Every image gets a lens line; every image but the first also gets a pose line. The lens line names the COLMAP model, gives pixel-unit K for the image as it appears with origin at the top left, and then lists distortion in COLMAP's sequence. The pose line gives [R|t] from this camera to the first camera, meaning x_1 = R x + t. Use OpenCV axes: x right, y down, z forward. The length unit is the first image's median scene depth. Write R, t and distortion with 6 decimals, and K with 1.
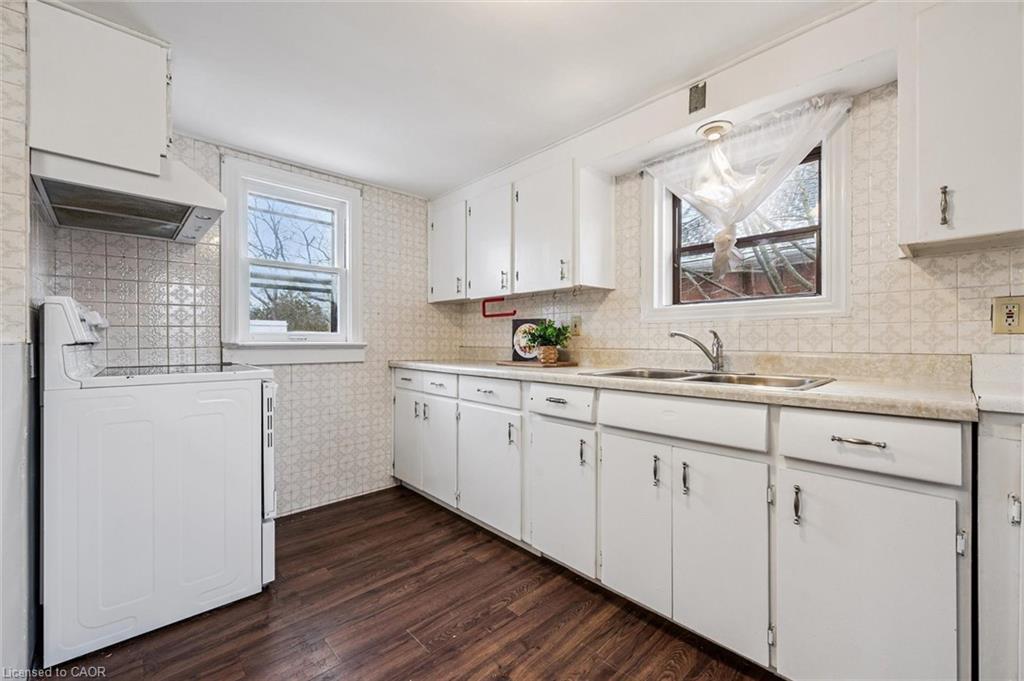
lens RADIAL K [[409.5, 0, 512.0], [0, 409.5, 340.5], [0, 0, 1]] dist [-0.001014, -0.000229]
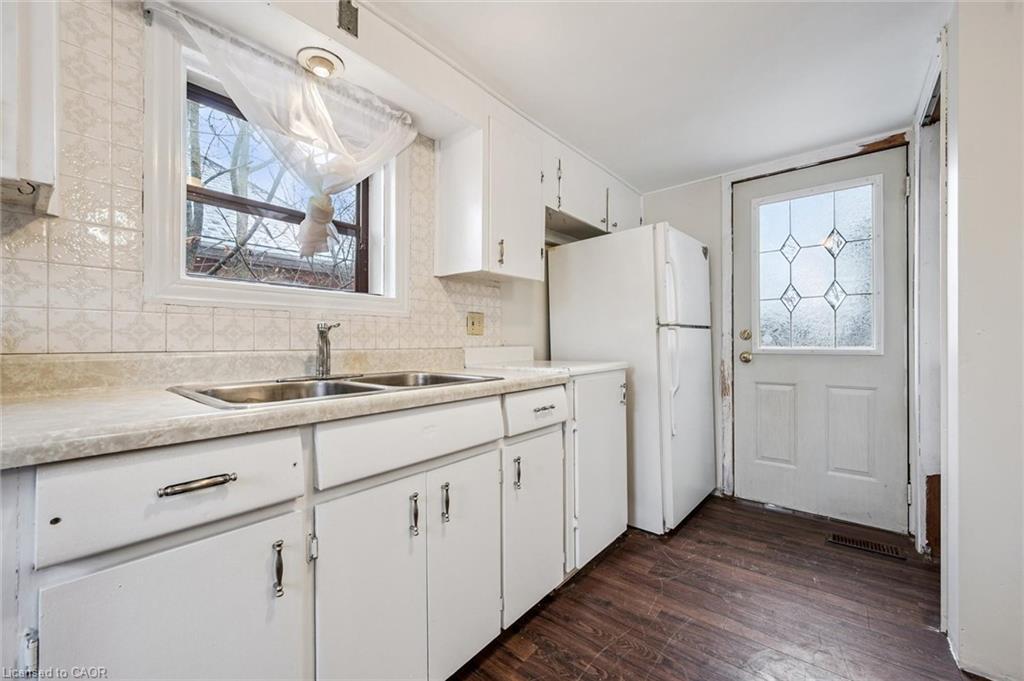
lens RADIAL K [[409.5, 0, 512.0], [0, 409.5, 340.5], [0, 0, 1]] dist [-0.001014, -0.000229]
pose [[-0.136176, 0.005599, 0.990669, -0.346670], [-0.001039, 0.999983, -0.005794, 0.012552], [-0.990684, -0.001819, -0.136168, 0.823067]]
